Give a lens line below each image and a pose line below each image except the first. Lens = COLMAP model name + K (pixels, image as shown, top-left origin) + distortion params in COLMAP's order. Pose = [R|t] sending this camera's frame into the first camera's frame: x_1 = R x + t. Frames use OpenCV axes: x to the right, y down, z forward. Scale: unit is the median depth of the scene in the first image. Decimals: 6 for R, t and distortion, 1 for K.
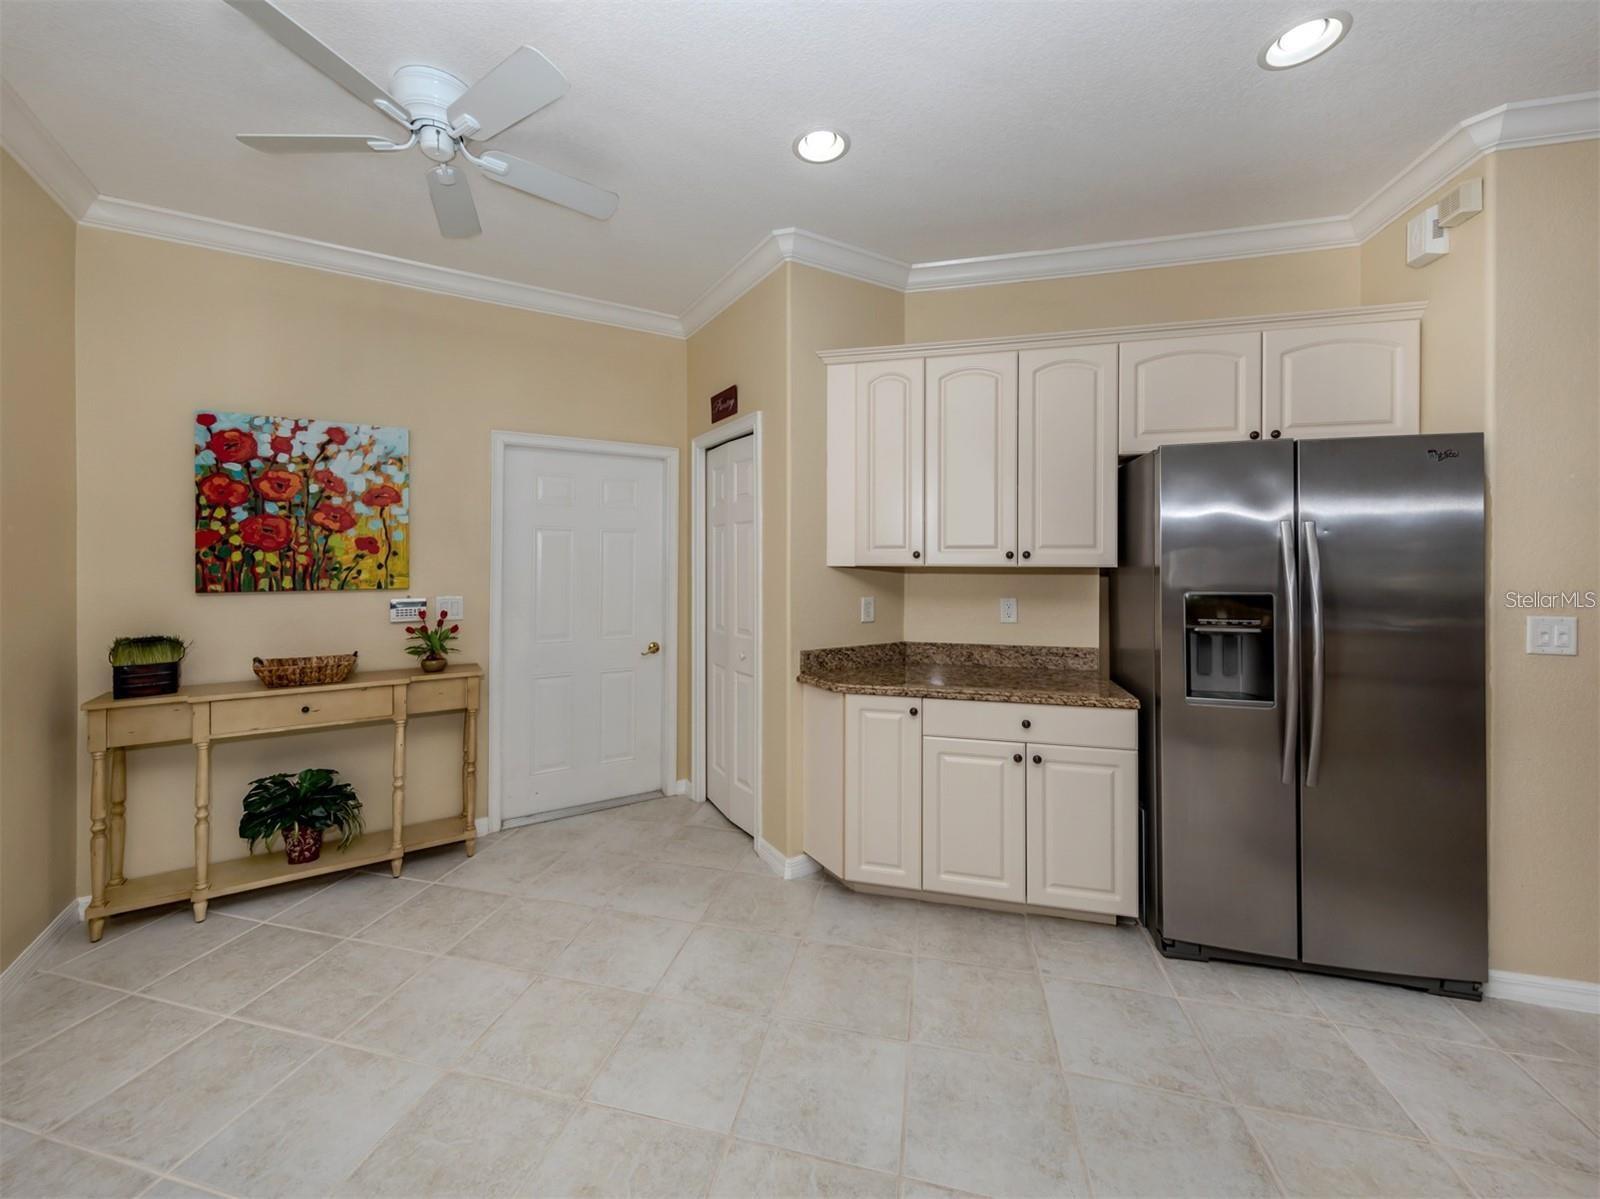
lens RADIAL K [[623.4, 0, 790.3], [0, 623.4, 571.9], [0, 0, 1]] dist [0.000354, 0.000015]
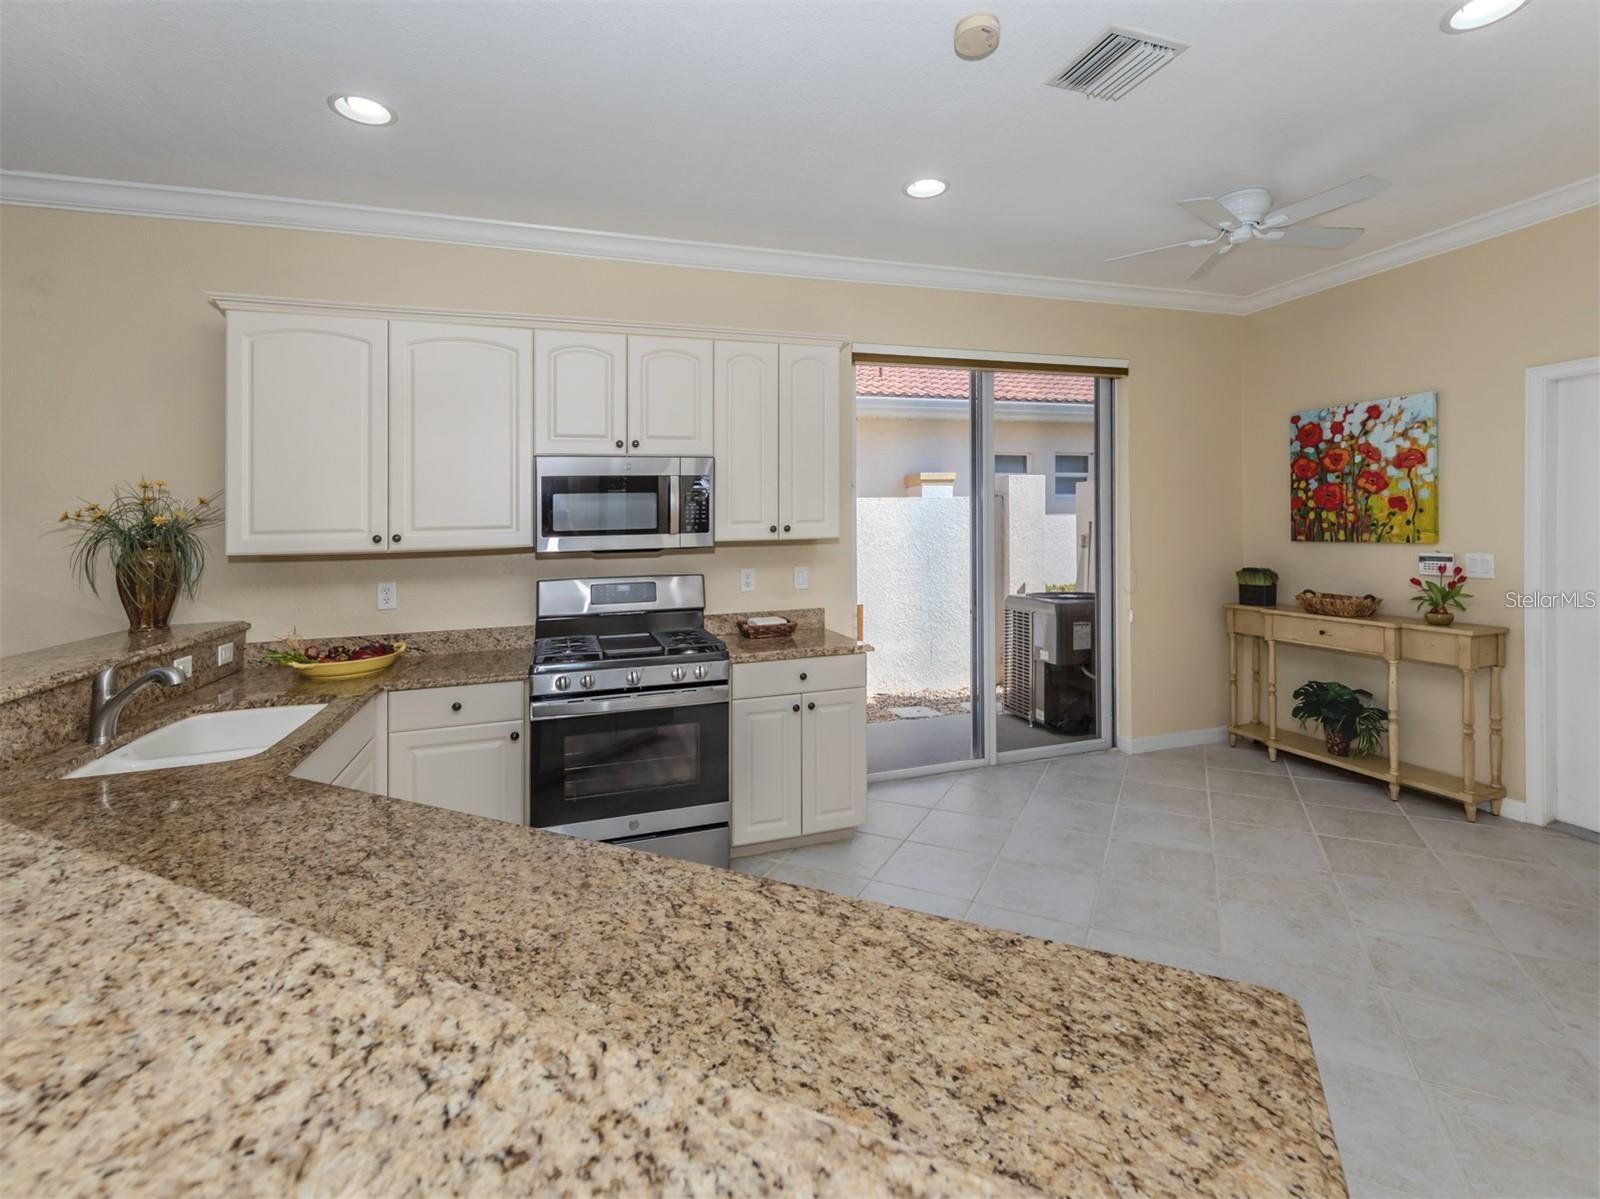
lens RADIAL K [[741.2, 0, 826.8], [0, 741.2, 523.9], [0, 0, 1]] dist [0.001939, -0.000055]
pose [[-0.191830, 0.001093, -0.981428, 0.870014], [-0.005539, 0.999982, 0.002197, -0.003626], [0.981413, 0.005858, -0.191820, 0.257359]]
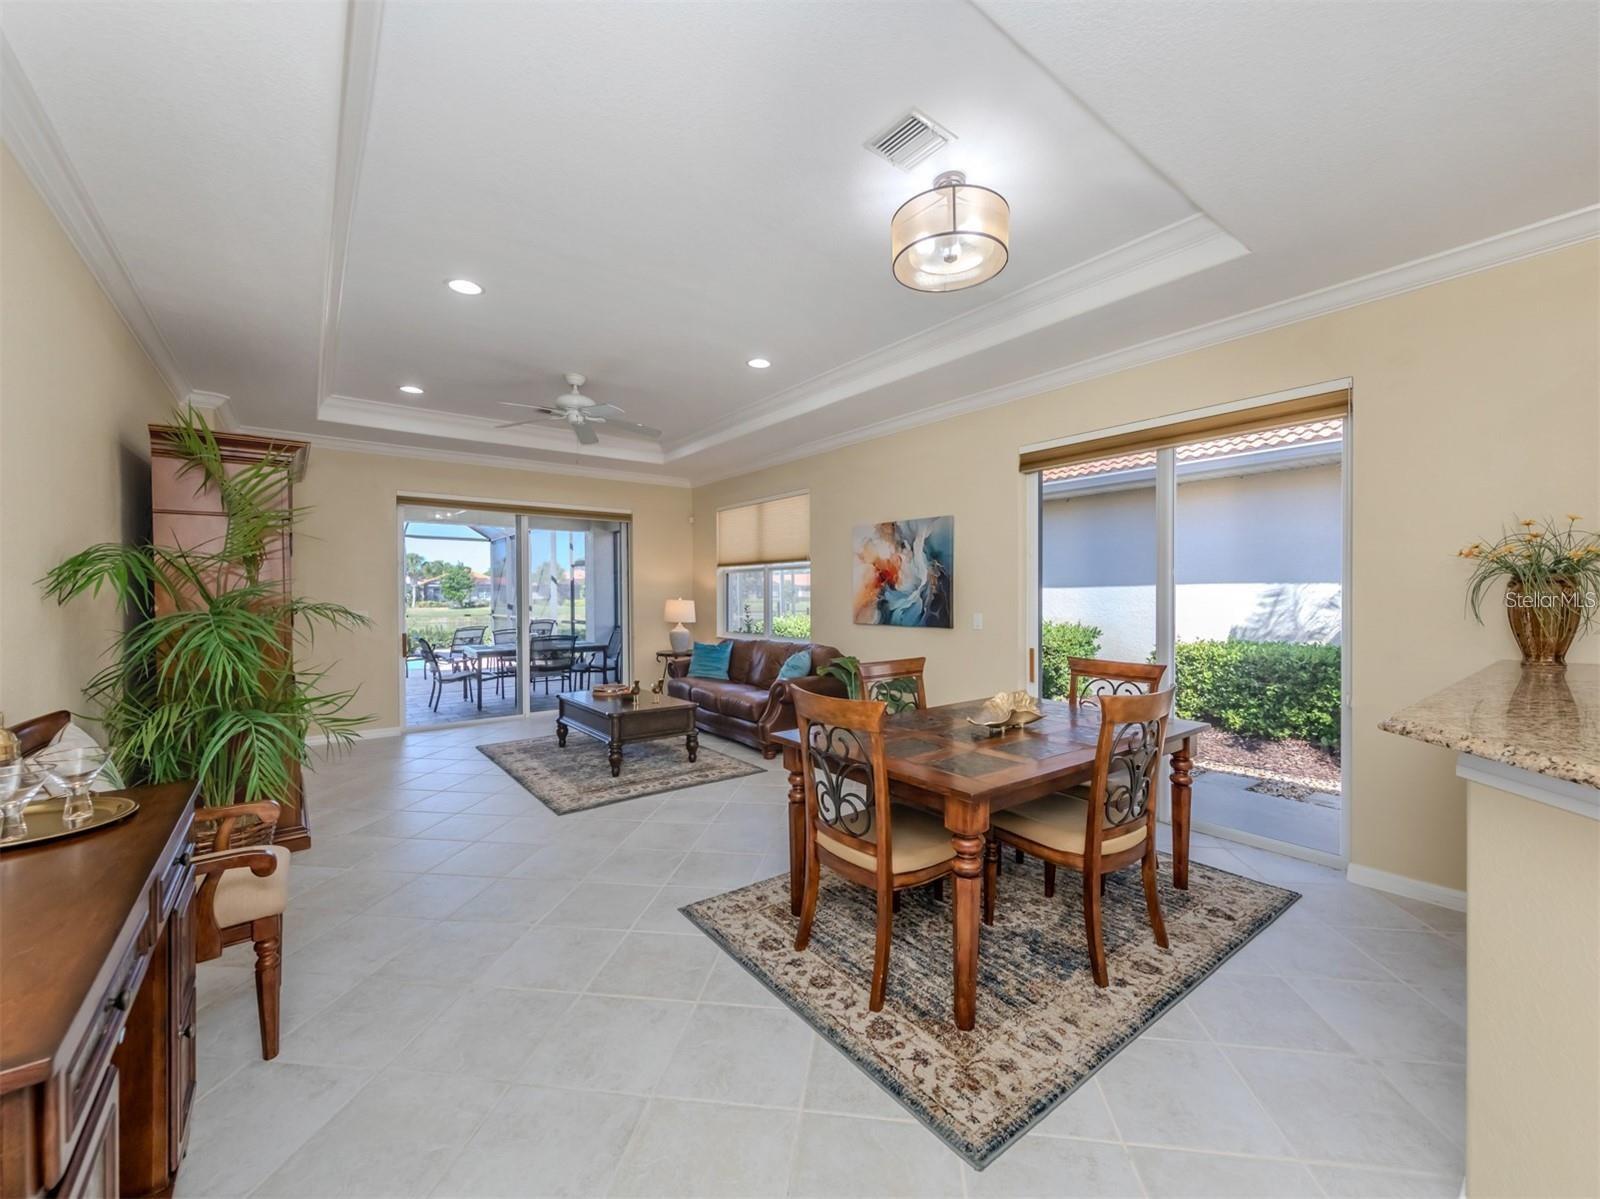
lens RADIAL K [[665.3, 0, 788.9], [0, 665.3, 605.8], [0, 0, 1]] dist [0.002284, -0.000091]
pose [[-0.994300, 0.003035, -0.106573, 1.173477], [-0.001844, 0.998956, 0.045655, 0.025782], [0.106600, 0.045591, -0.993256, -0.031903]]
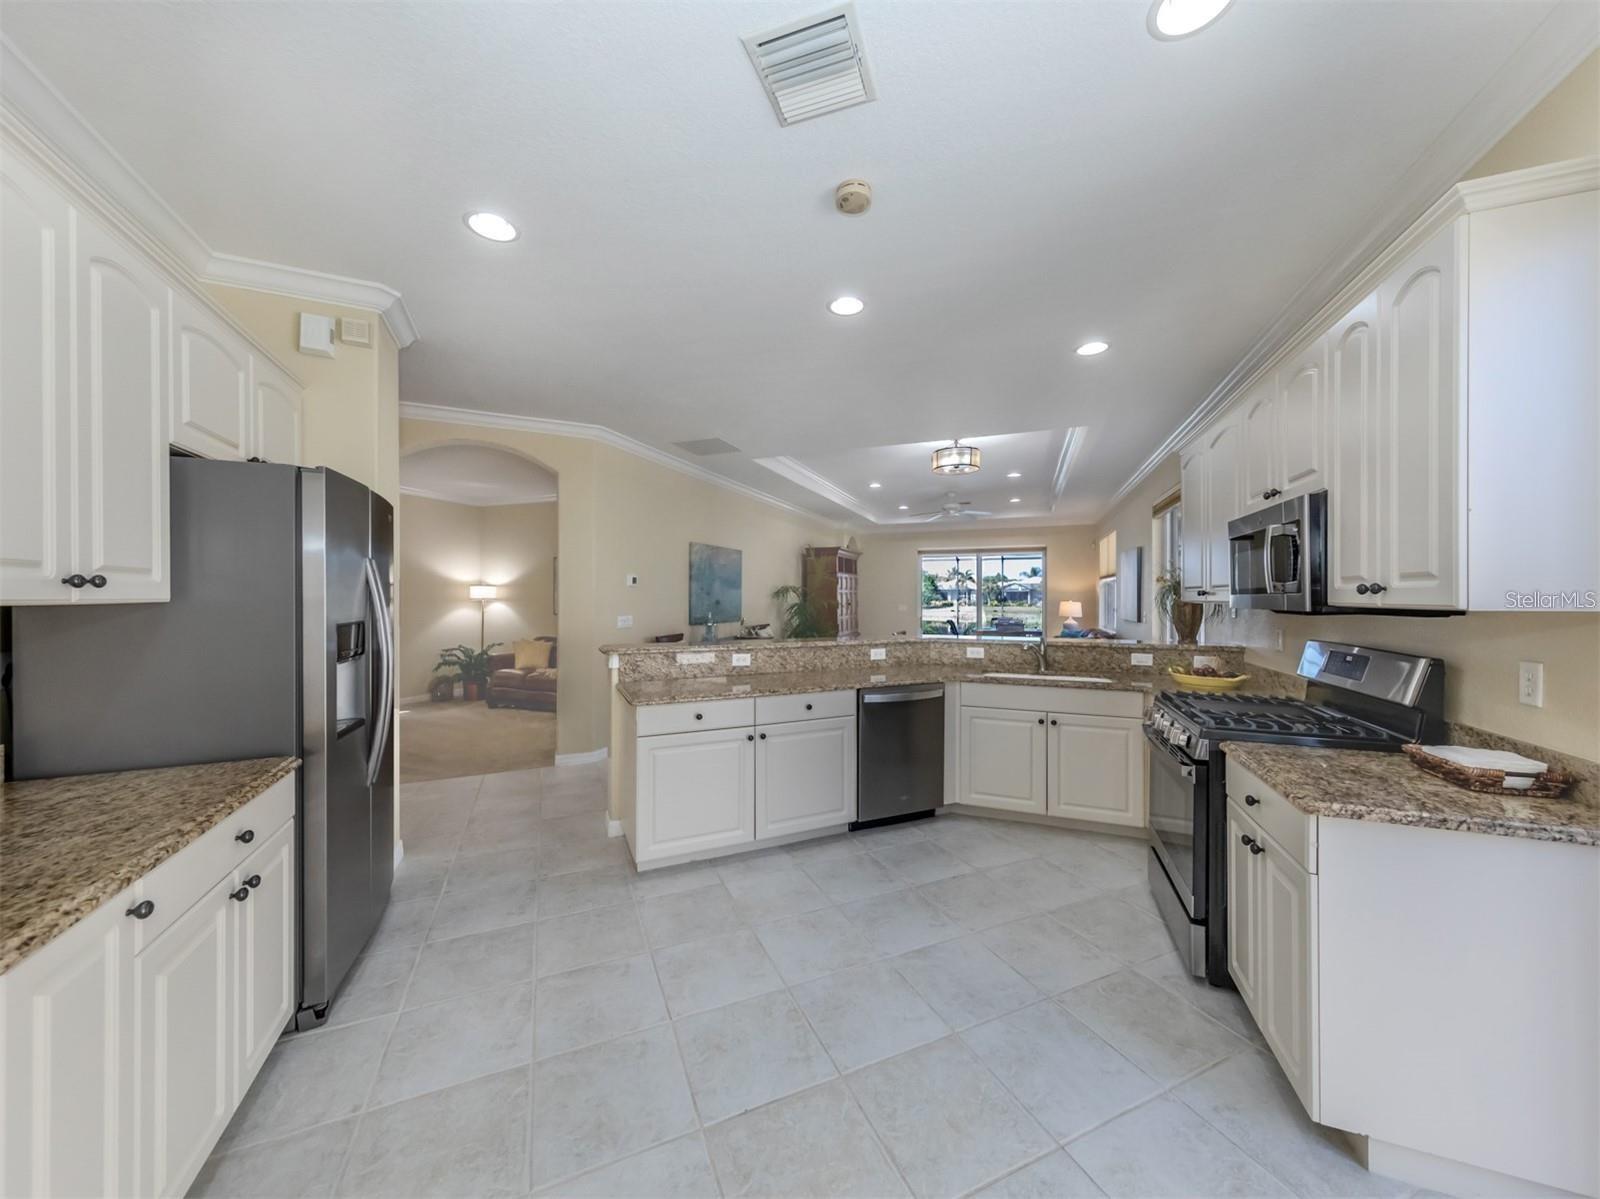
lens RADIAL K [[574.0, 0, 794.3], [0, 574.0, 593.2], [0, 0, 1]] dist [0.000863, -0.000041]
pose [[-0.621148, 0.001323, 0.783692, -0.417034], [0.018991, 0.999730, 0.013365, -0.007628], [-0.783463, 0.023185, -0.621005, 0.764383]]
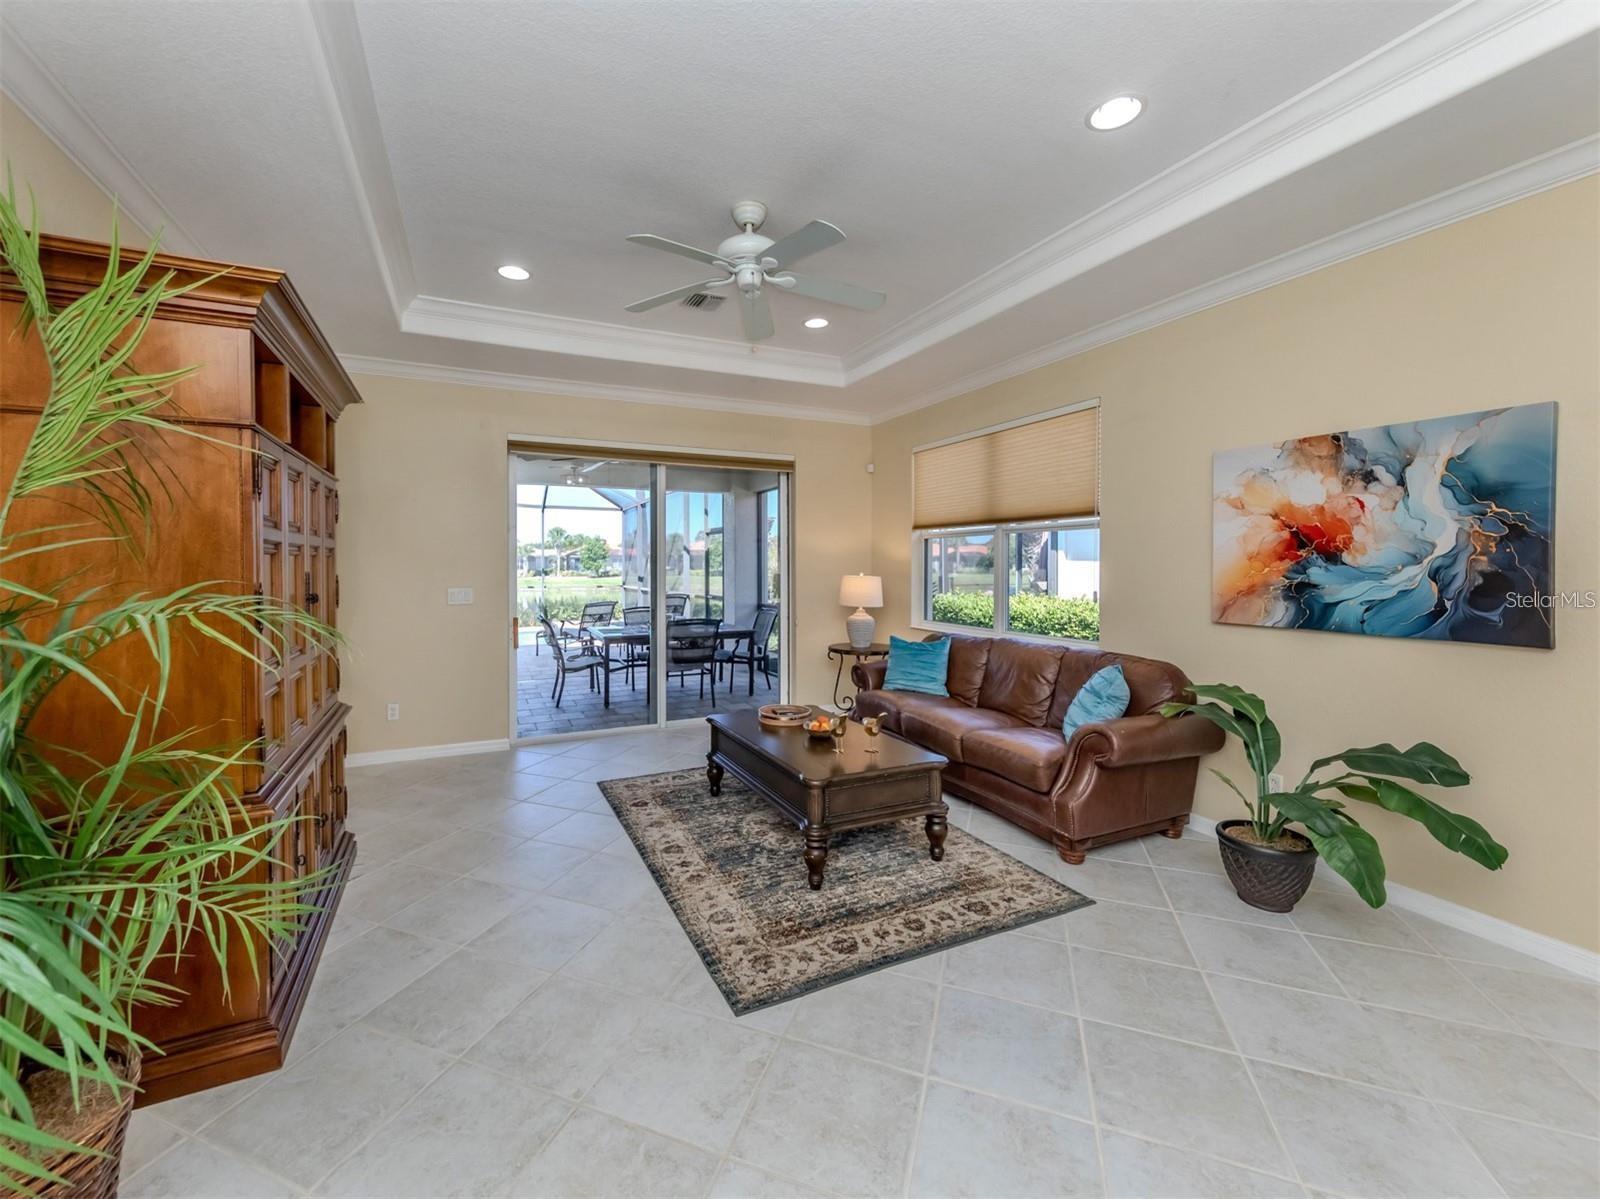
lens RADIAL K [[646.2, 0, 742.5], [0, 646.2, 565.8], [0, 0, 1]] dist [0.001037, -0.000100]
pose [[-0.991353, -0.001518, 0.131212, 1.430265], [0.002441, 0.999547, 0.030012, 0.039431], [-0.131198, 0.030073, -0.990900, -0.853371]]
